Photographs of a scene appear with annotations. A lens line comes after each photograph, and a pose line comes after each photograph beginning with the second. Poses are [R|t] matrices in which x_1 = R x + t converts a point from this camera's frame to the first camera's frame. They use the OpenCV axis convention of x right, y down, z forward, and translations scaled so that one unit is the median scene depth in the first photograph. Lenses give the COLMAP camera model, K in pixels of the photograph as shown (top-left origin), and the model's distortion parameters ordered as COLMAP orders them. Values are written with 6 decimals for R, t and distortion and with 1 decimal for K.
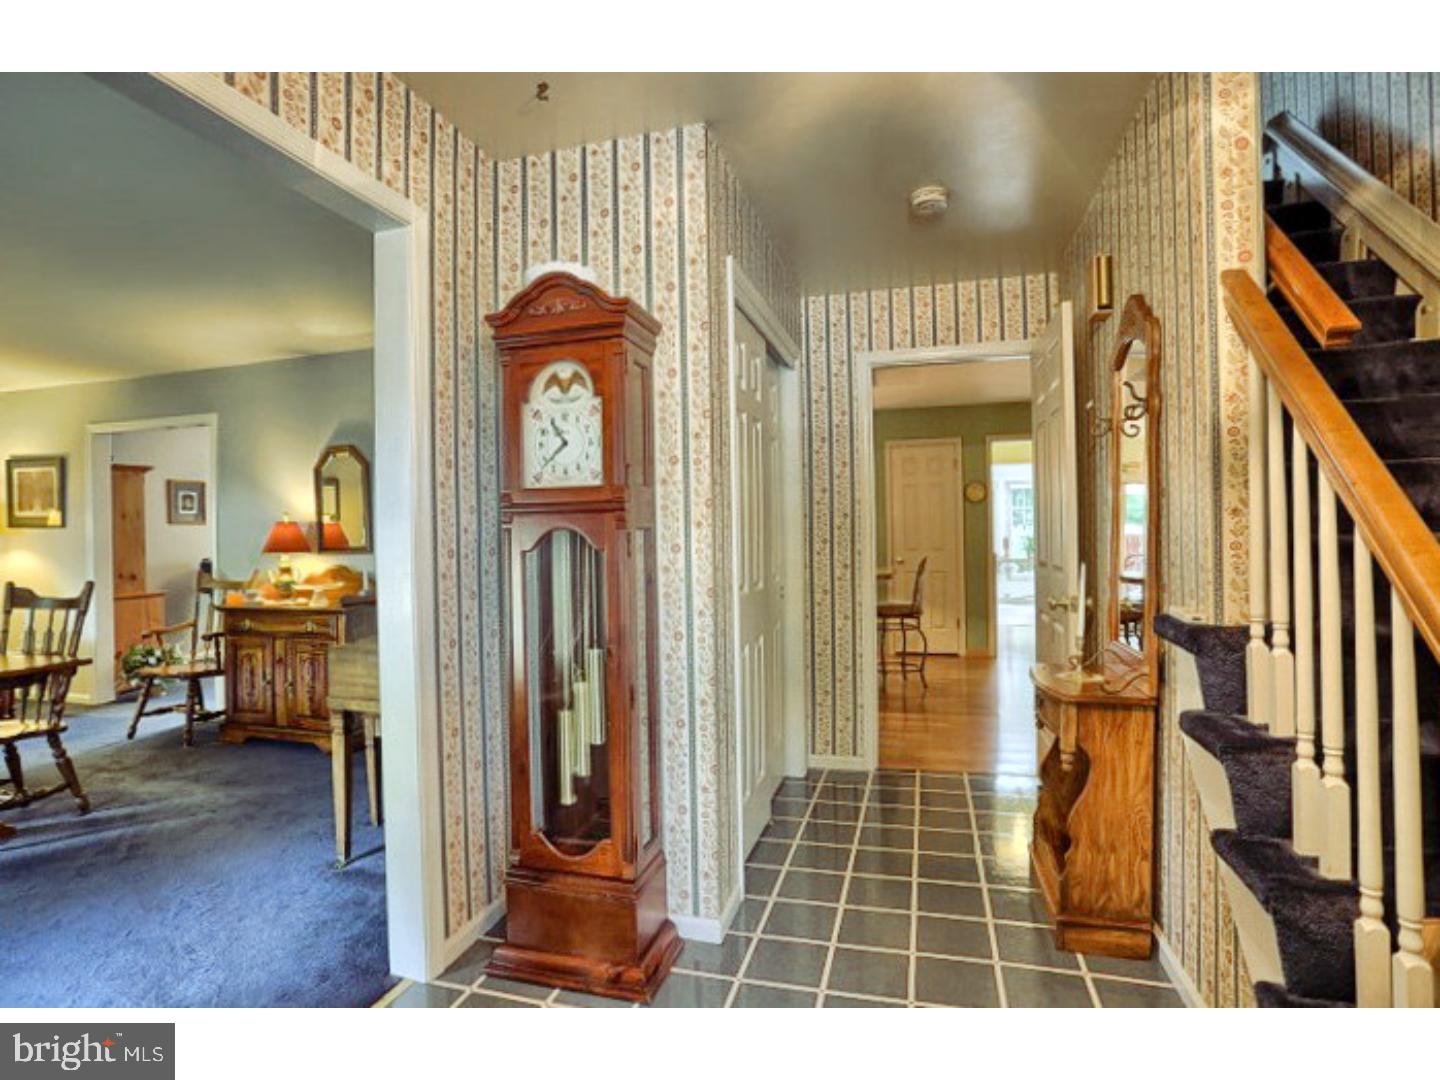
lens RADIAL K [[704.3, 0, 717.2], [0, 704.3, 538.2], [0, 0, 1]] dist [-0.072970, 0.027582]
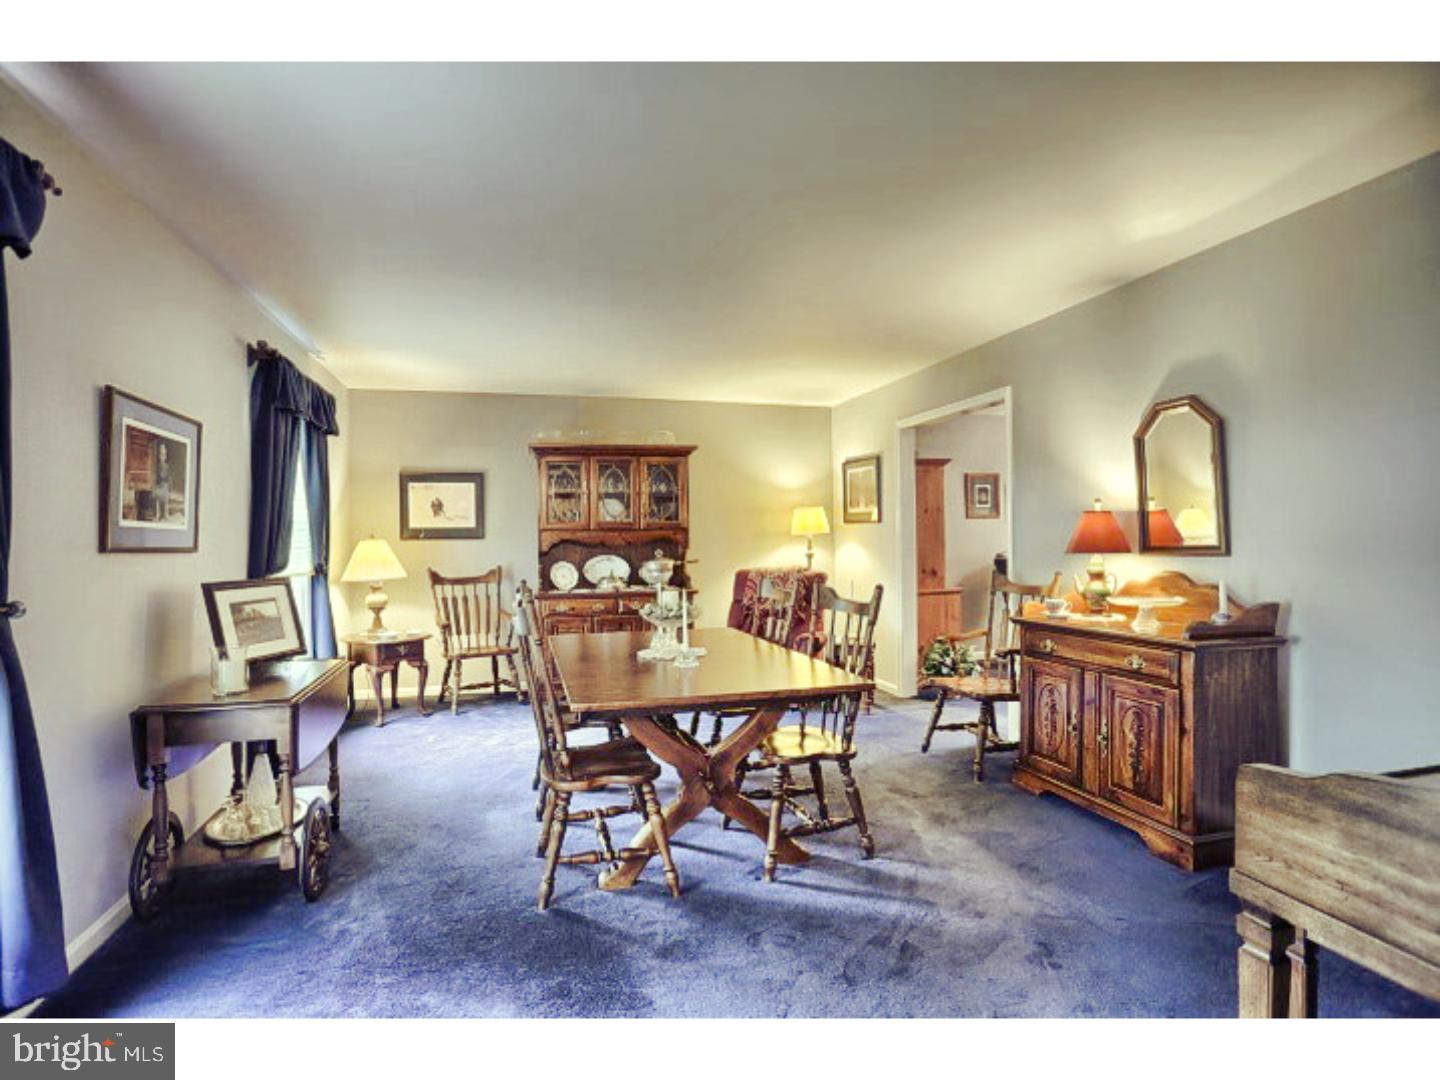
lens RADIAL K [[704.3, 0, 717.2], [0, 704.3, 538.2], [0, 0, 1]] dist [-0.072970, 0.027582]
pose [[0.518088, 0.006134, -0.855305, -0.202905], [0.000723, 0.999971, 0.007610, -0.000022], [0.855327, -0.004561, 0.518069, 0.262632]]
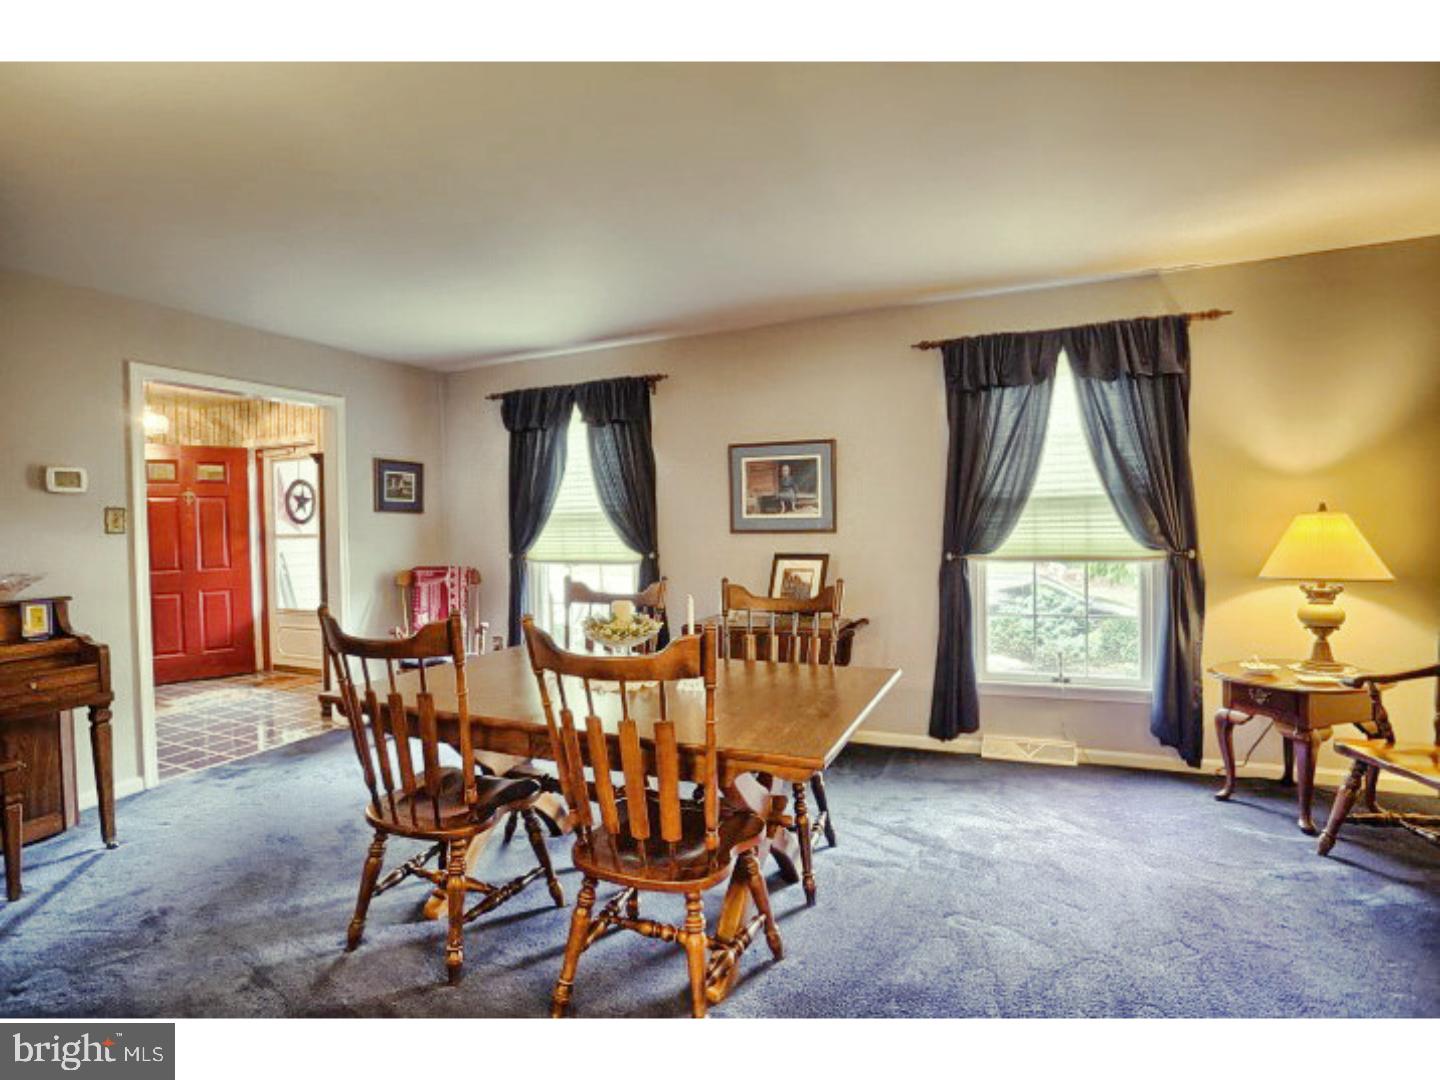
lens RADIAL K [[704.3, 0, 717.2], [0, 704.3, 538.2], [0, 0, 1]] dist [-0.072970, 0.027582]
pose [[-0.989235, 0.029605, 0.143310, -0.992248], [0.032216, 0.999354, 0.015935, 0.005468], [-0.142745, 0.020380, -0.989550, 1.131619]]
